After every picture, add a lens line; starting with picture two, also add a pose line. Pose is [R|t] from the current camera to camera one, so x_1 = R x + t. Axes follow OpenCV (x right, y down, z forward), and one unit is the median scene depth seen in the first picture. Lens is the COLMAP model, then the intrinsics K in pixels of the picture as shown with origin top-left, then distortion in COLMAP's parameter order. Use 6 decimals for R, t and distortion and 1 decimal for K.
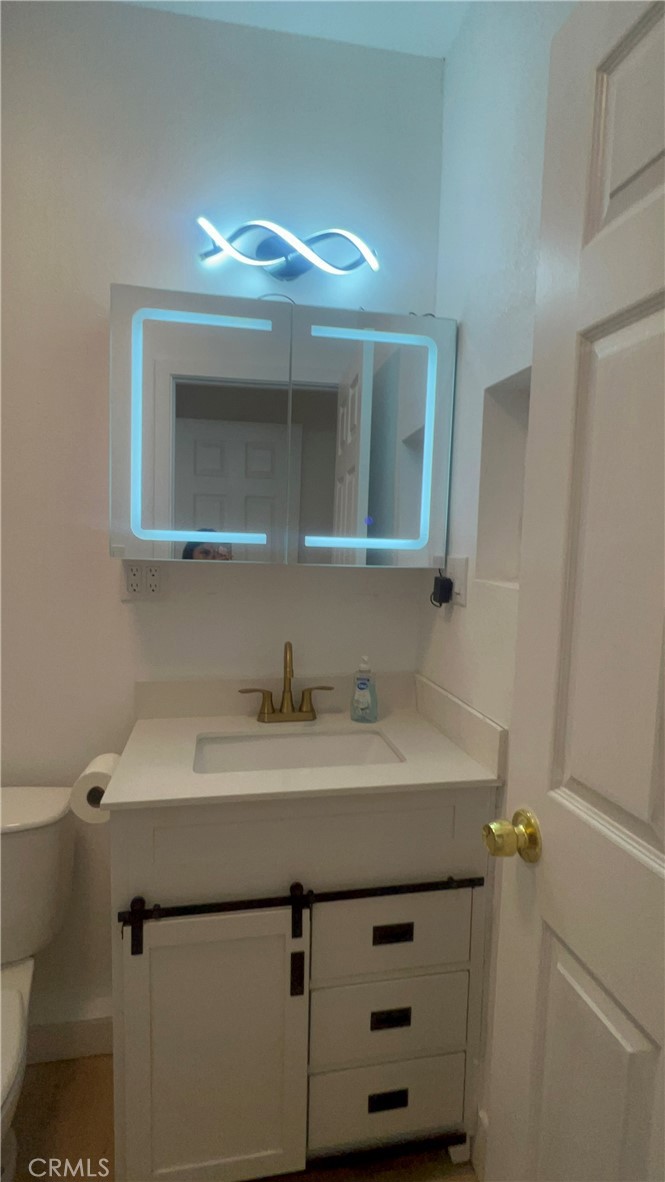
lens RADIAL K [[589.3, 0, 329.8], [0, 589.3, 590.4], [0, 0, 1]] dist [-0.001040, 0.000783]
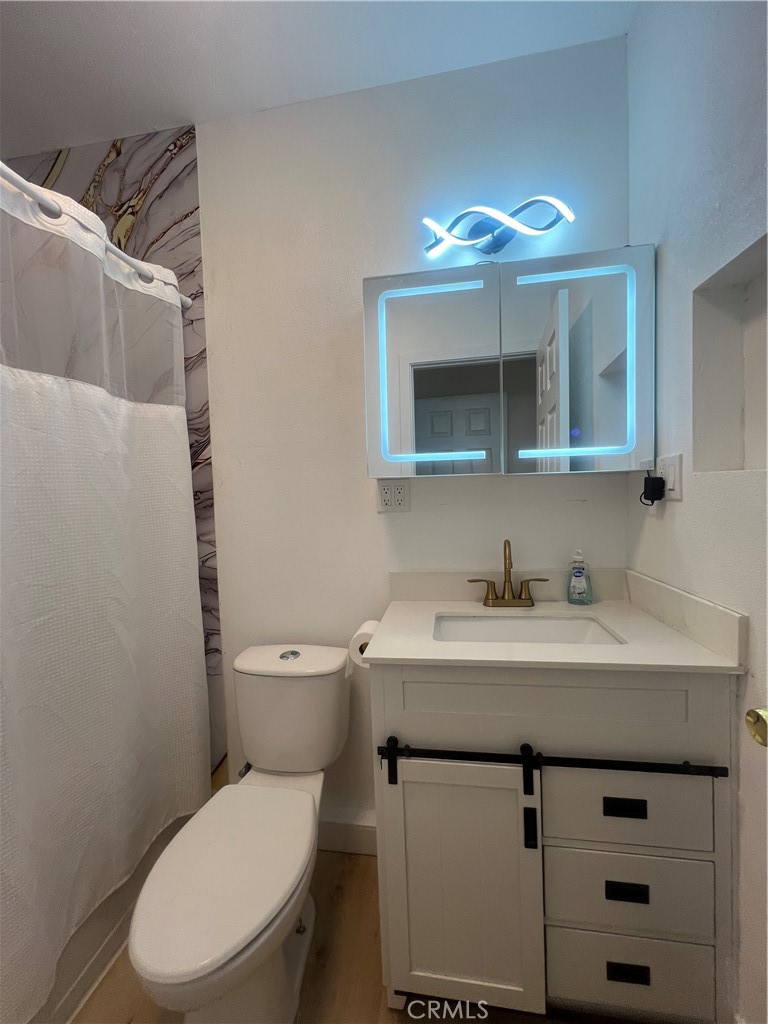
lens RADIAL K [[409.2, 0, 380.6], [0, 409.2, 512.2], [0, 0, 1]] dist [-0.000228, 0.000688]
pose [[0.937854, -0.042575, -0.344408, -0.023315], [0.027978, 0.998491, -0.047246, 0.065742], [0.345900, 0.034674, 0.937631, 0.122940]]
